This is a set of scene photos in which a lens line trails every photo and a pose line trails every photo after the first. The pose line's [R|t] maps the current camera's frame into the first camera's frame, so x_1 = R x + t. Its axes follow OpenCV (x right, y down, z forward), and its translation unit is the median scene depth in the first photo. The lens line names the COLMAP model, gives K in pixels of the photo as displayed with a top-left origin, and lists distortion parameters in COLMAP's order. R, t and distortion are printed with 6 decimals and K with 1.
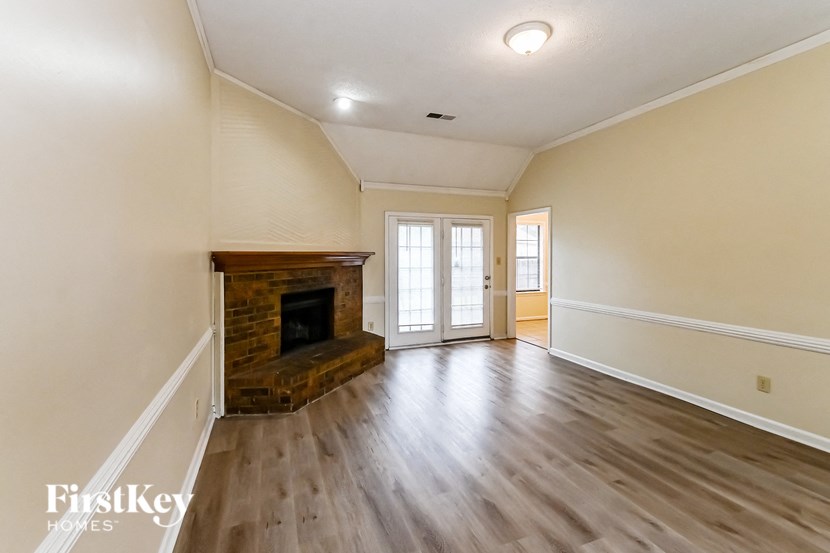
lens RADIAL K [[374.2, 0, 415.3], [0, 374.2, 259.2], [0, 0, 1]] dist [0.010890, 0.000077]
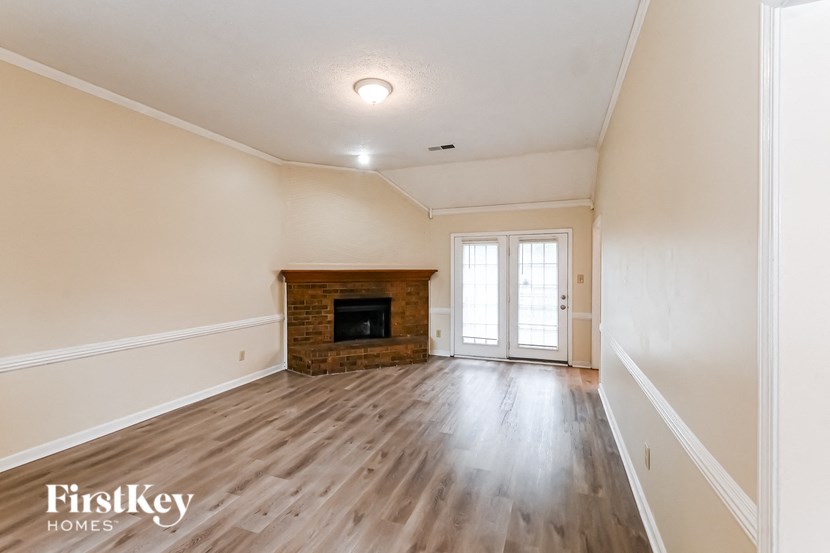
lens RADIAL K [[365.0, 0, 415.0], [0, 365.0, 276.5], [0, 0, 1]] dist [0.001815, 0.000102]
pose [[0.738277, 0.007087, -0.674460, 0.668614], [-0.007345, 0.999970, 0.002467, -0.000154], [0.674457, 0.003132, 0.738307, 0.130995]]
